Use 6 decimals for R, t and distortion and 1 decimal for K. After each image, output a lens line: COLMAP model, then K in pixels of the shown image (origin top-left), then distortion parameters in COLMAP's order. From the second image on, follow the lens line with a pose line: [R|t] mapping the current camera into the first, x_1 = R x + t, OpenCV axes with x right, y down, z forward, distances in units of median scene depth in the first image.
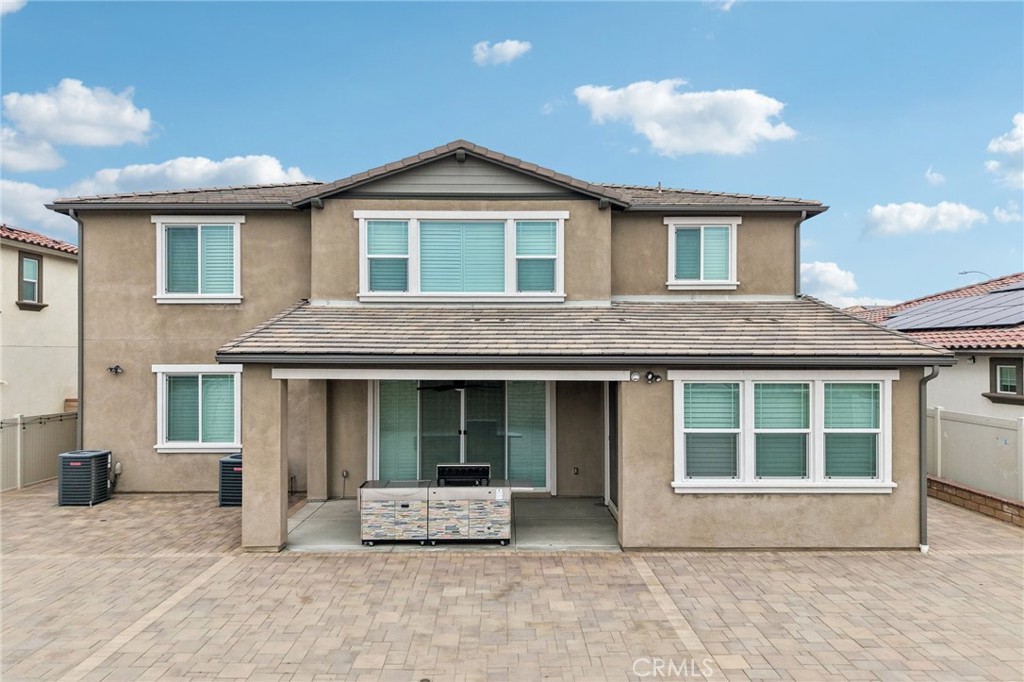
lens RADIAL K [[684.5, 0, 510.8], [0, 684.5, 349.2], [0, 0, 1]] dist [0.034828, -0.041712]
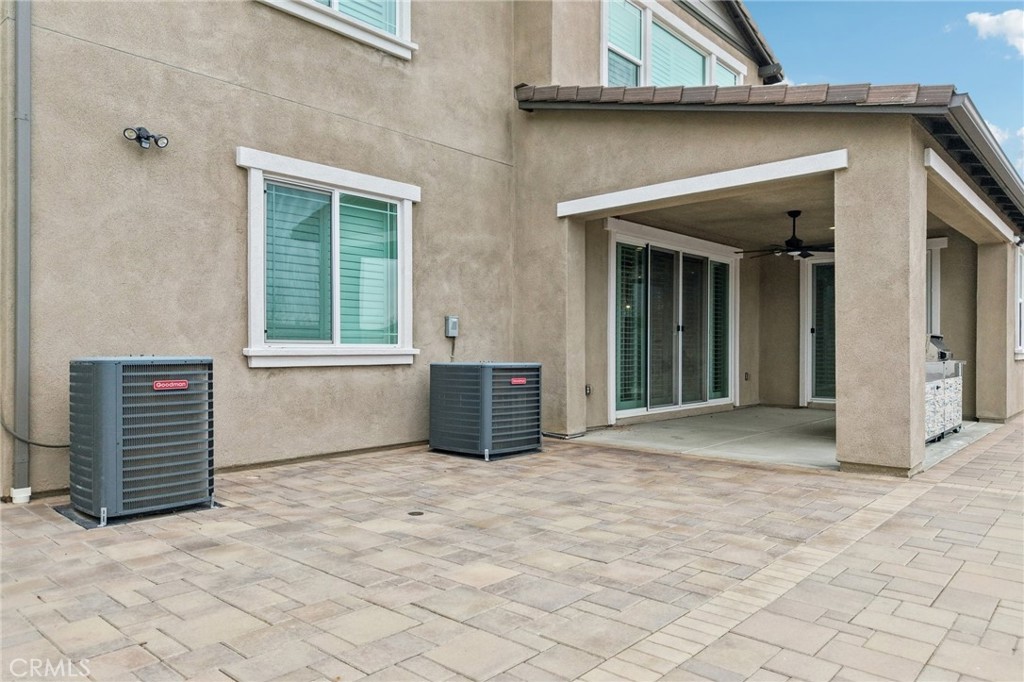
lens RADIAL K [[684.5, 0, 510.8], [0, 684.5, 349.2], [0, 0, 1]] dist [0.034828, -0.041712]
pose [[0.675249, -0.000103, 0.737589, -0.734497], [-0.004049, 0.999984, 0.003847, 0.142482], [-0.737578, -0.005584, 0.675239, 0.639151]]
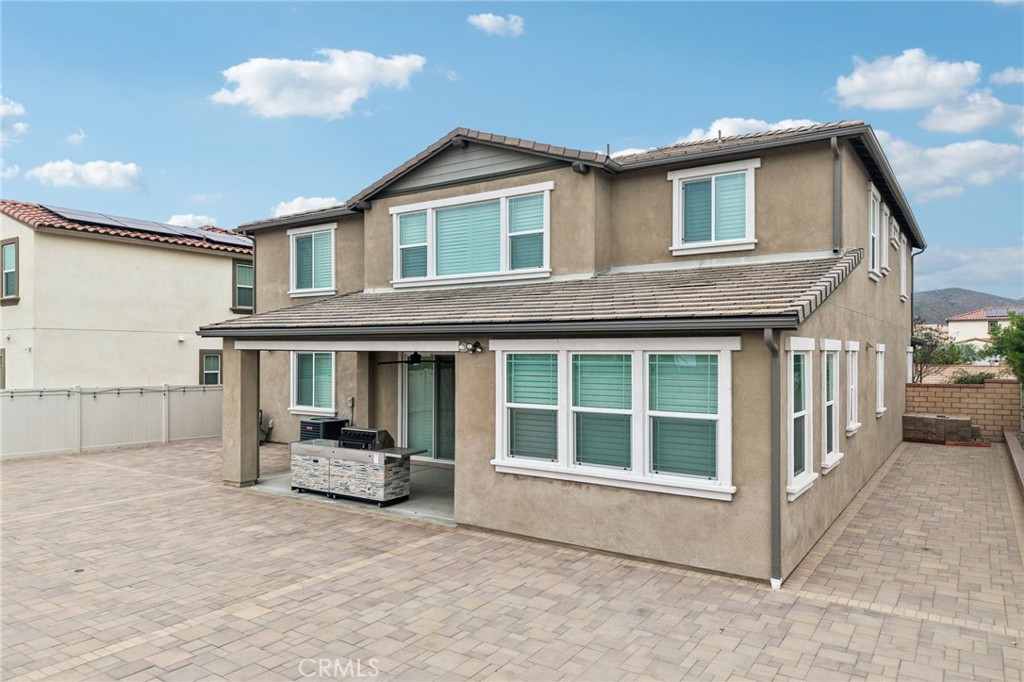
lens RADIAL K [[684.5, 0, 510.8], [0, 684.5, 349.2], [0, 0, 1]] dist [0.034828, -0.041712]
pose [[0.822849, -0.000878, -0.568259, 0.577034], [-0.000064, 0.999999, -0.001639, 0.033335], [0.568259, 0.001385, 0.822848, 0.183785]]
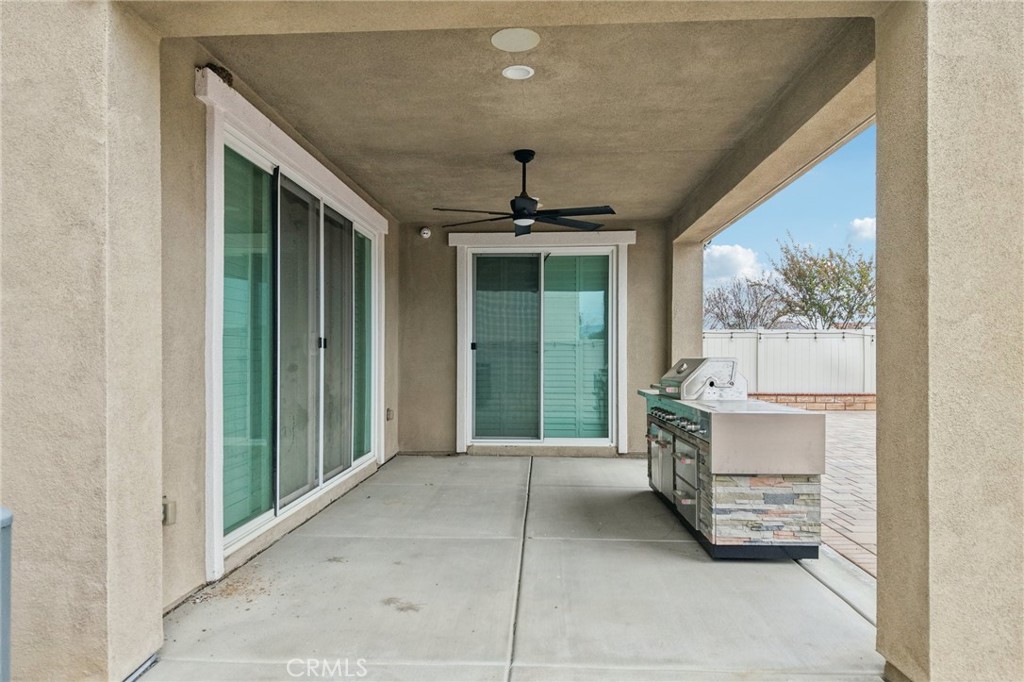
lens RADIAL K [[684.5, 0, 510.8], [0, 684.5, 349.2], [0, 0, 1]] dist [0.034828, -0.041712]
pose [[0.055658, 0.008117, 0.998417, -0.462395], [-0.001301, 0.999967, -0.008057, 0.129098], [-0.998449, -0.000850, 0.055667, 0.869335]]
